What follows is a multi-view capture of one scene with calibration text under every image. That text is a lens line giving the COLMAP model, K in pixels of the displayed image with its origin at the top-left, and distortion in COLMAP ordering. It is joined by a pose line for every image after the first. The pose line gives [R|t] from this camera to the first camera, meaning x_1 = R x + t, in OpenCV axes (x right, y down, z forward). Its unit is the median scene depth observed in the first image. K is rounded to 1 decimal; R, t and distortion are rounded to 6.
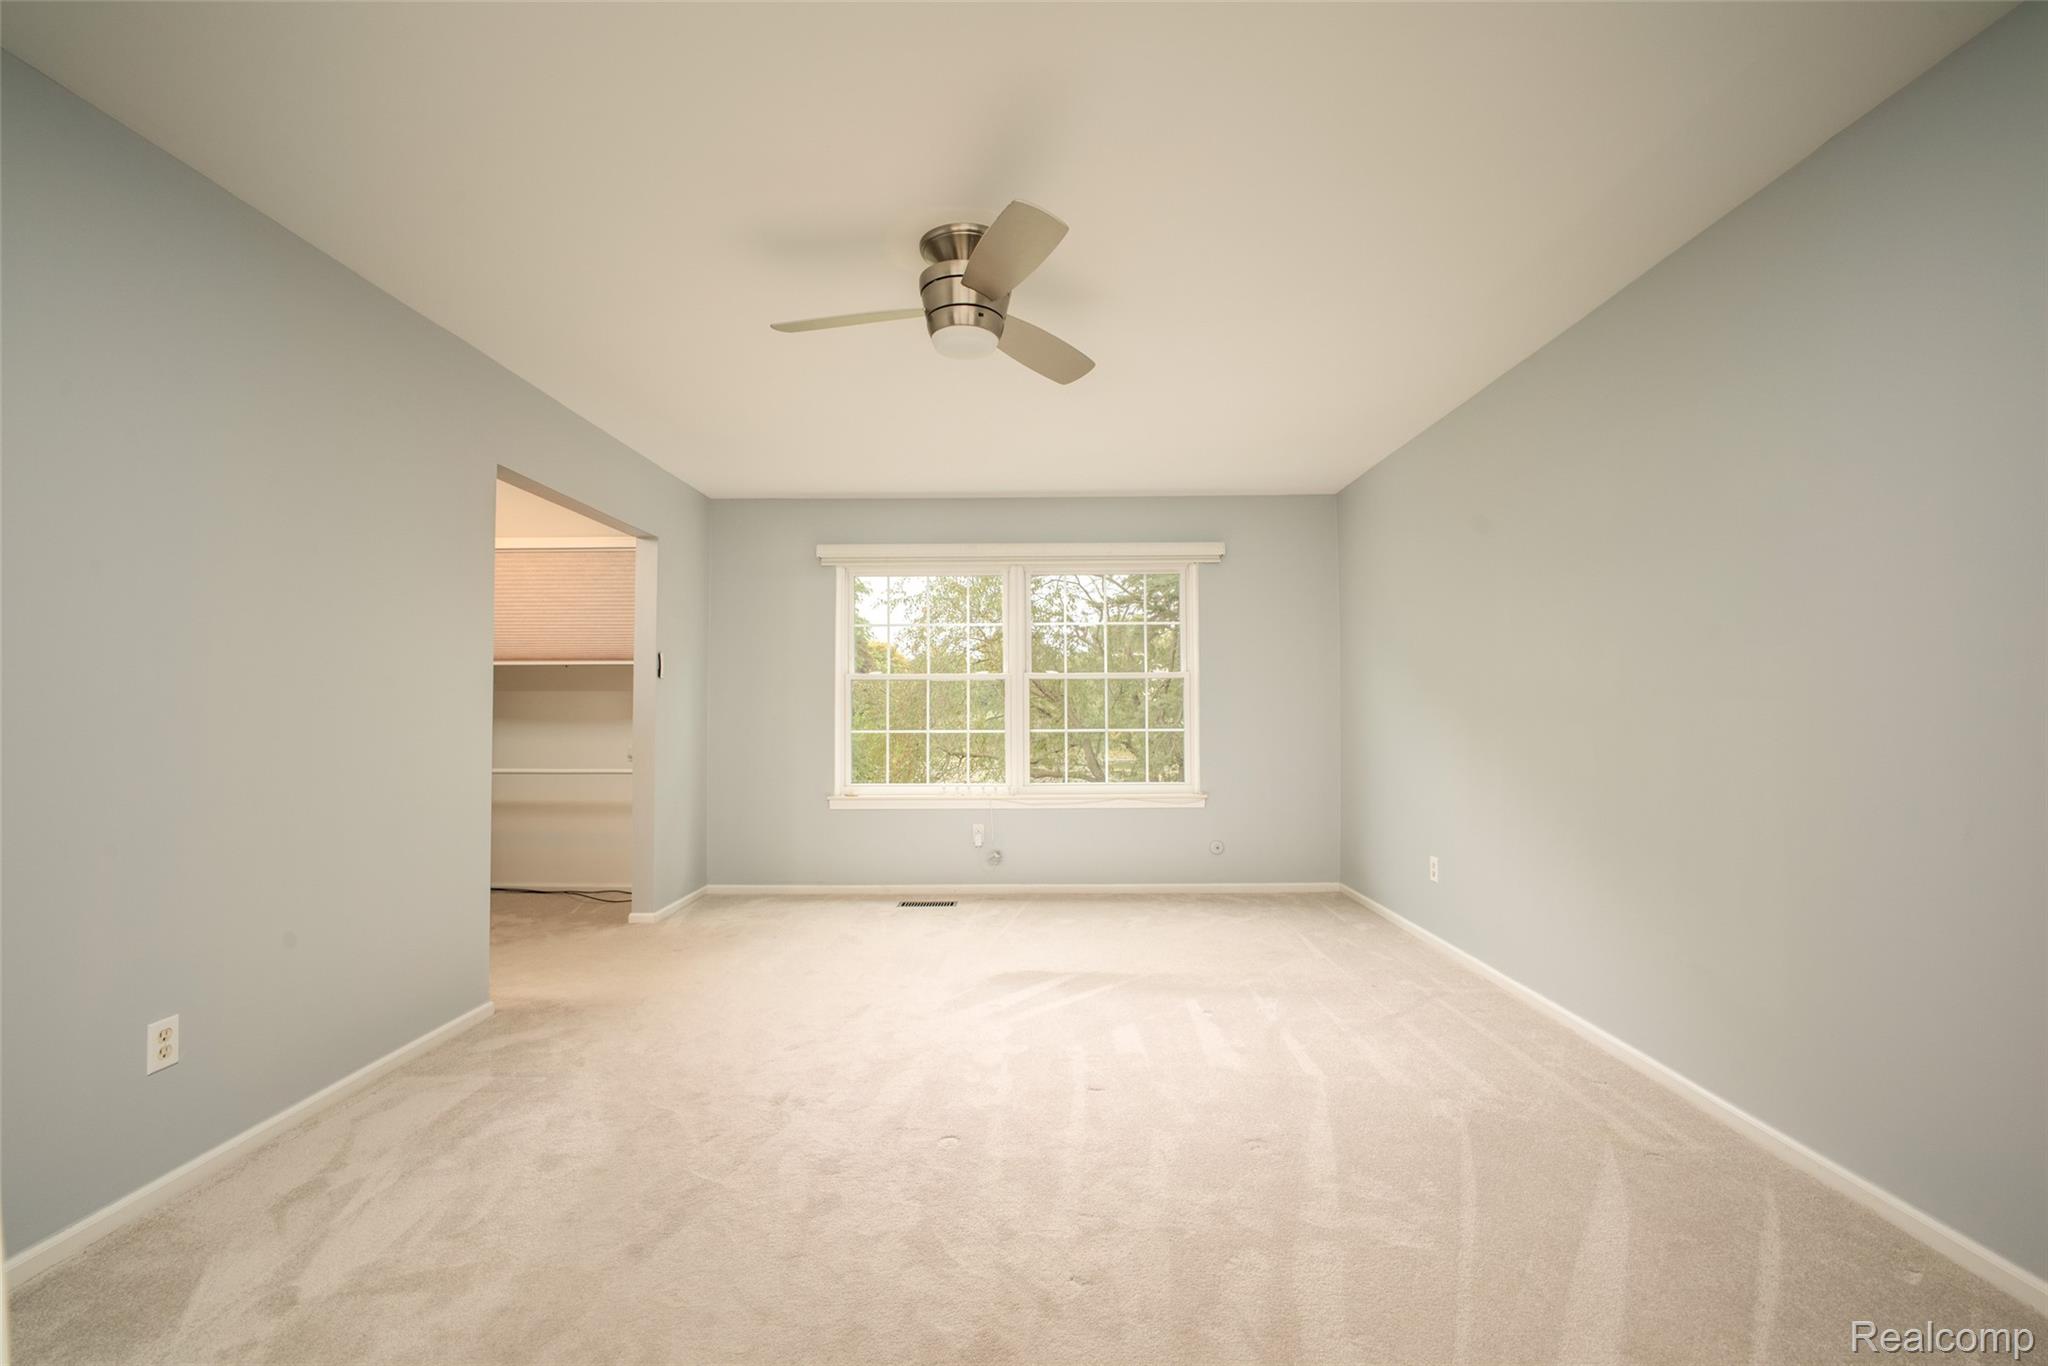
lens RADIAL K [[910.2, 0, 1024.0], [0, 910.2, 683.0], [0, 0, 1]] dist [-0.000078, 0.000001]
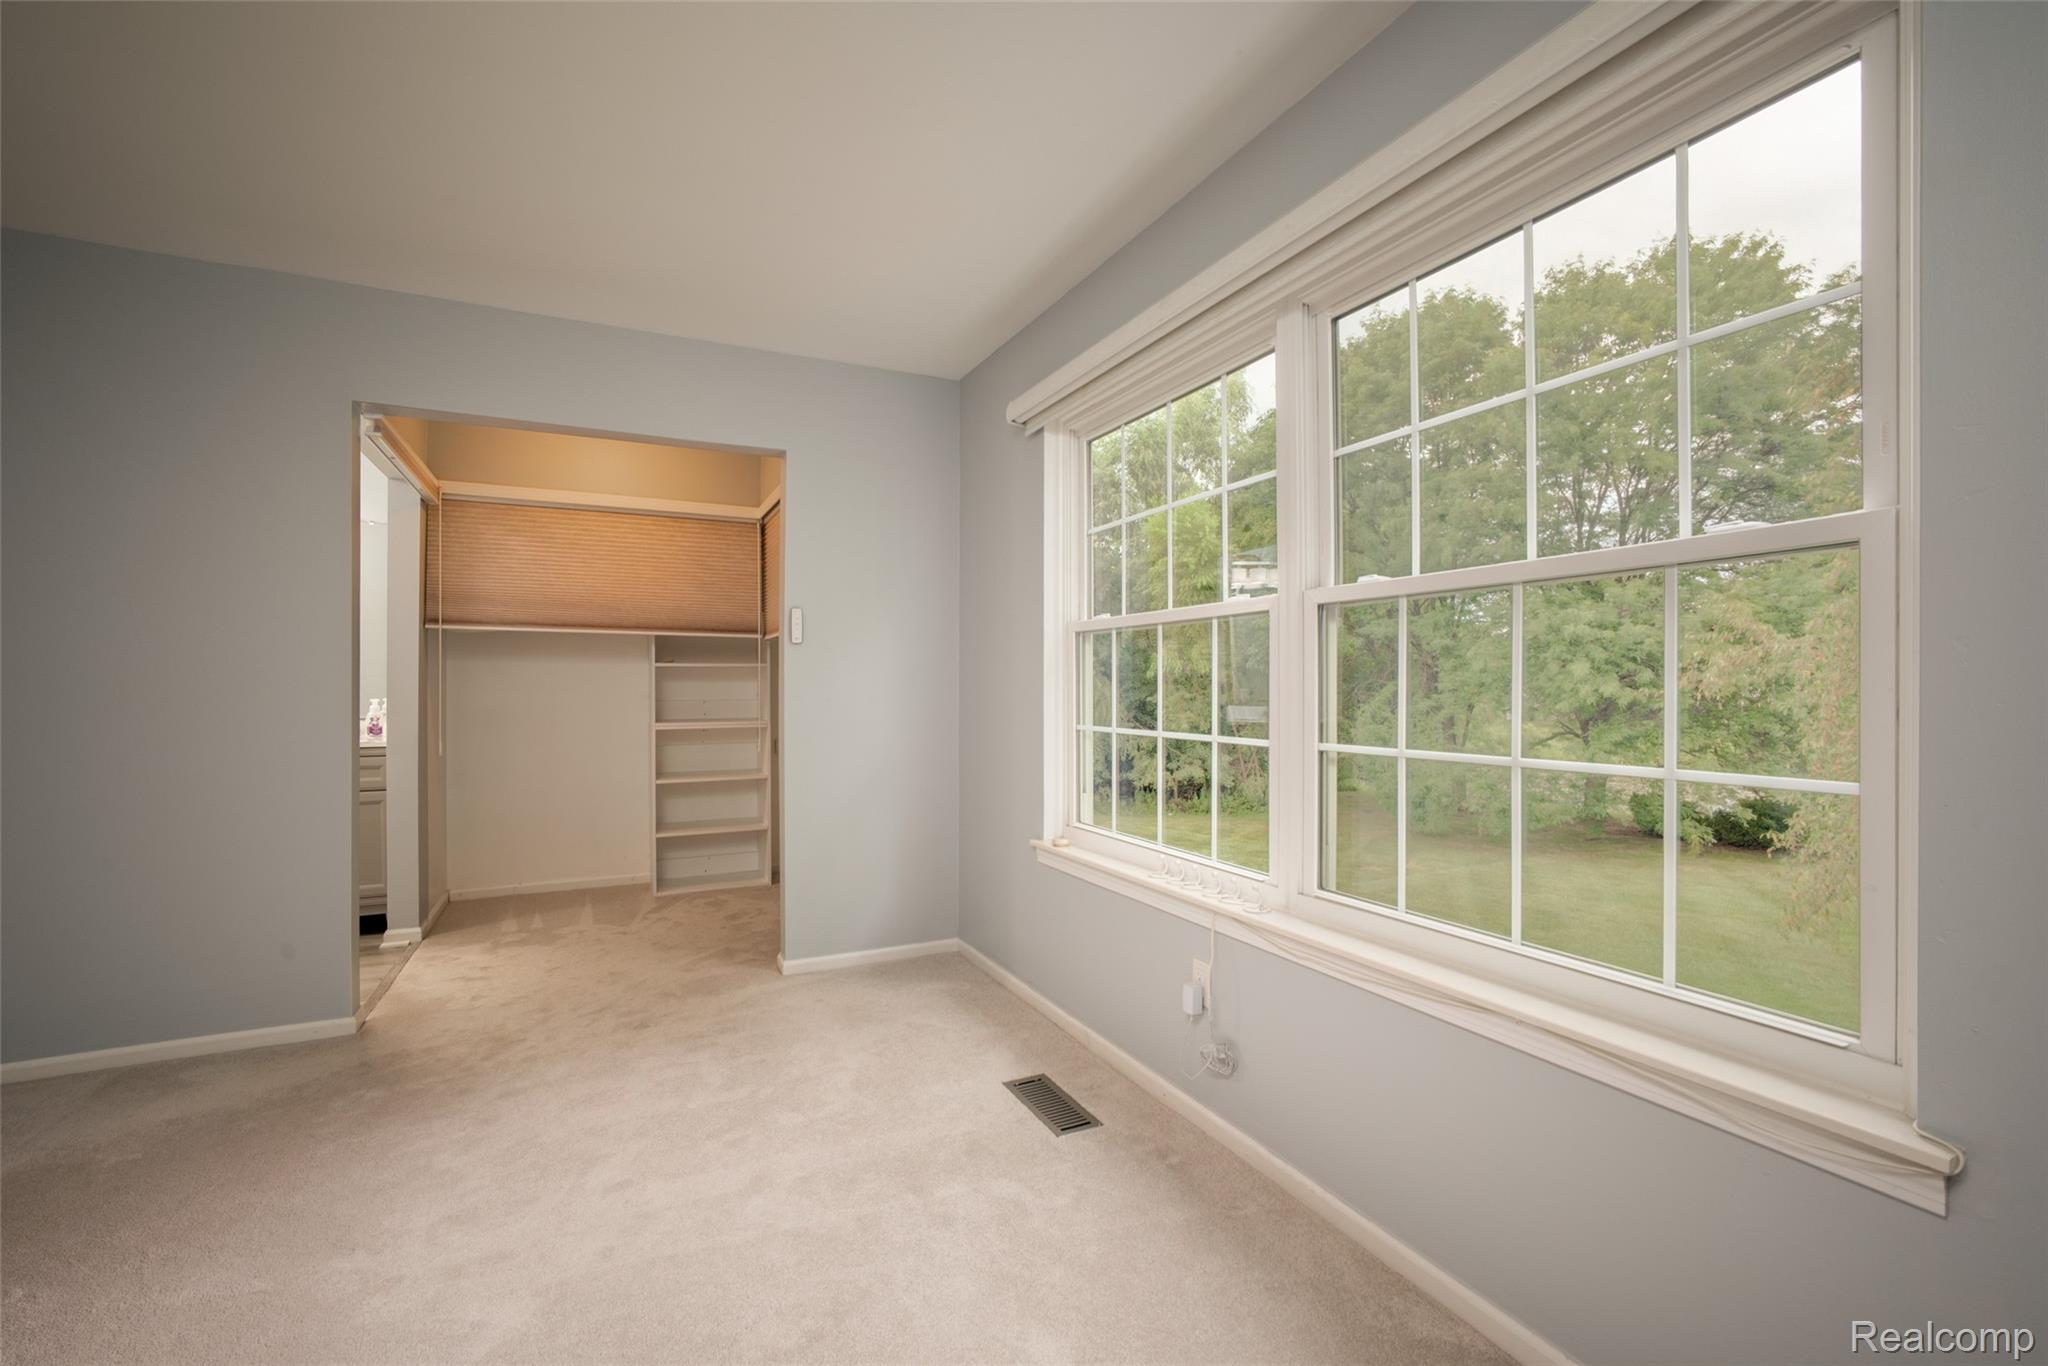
lens RADIAL K [[910.2, 0, 1024.0], [0, 910.2, 683.0], [0, 0, 1]] dist [-0.000078, 0.000001]
pose [[0.448277, -0.003581, -0.893888, 0.285505], [0.019569, 0.999792, 0.005809, 0.022221], [0.893681, -0.020096, 0.448253, 0.735489]]
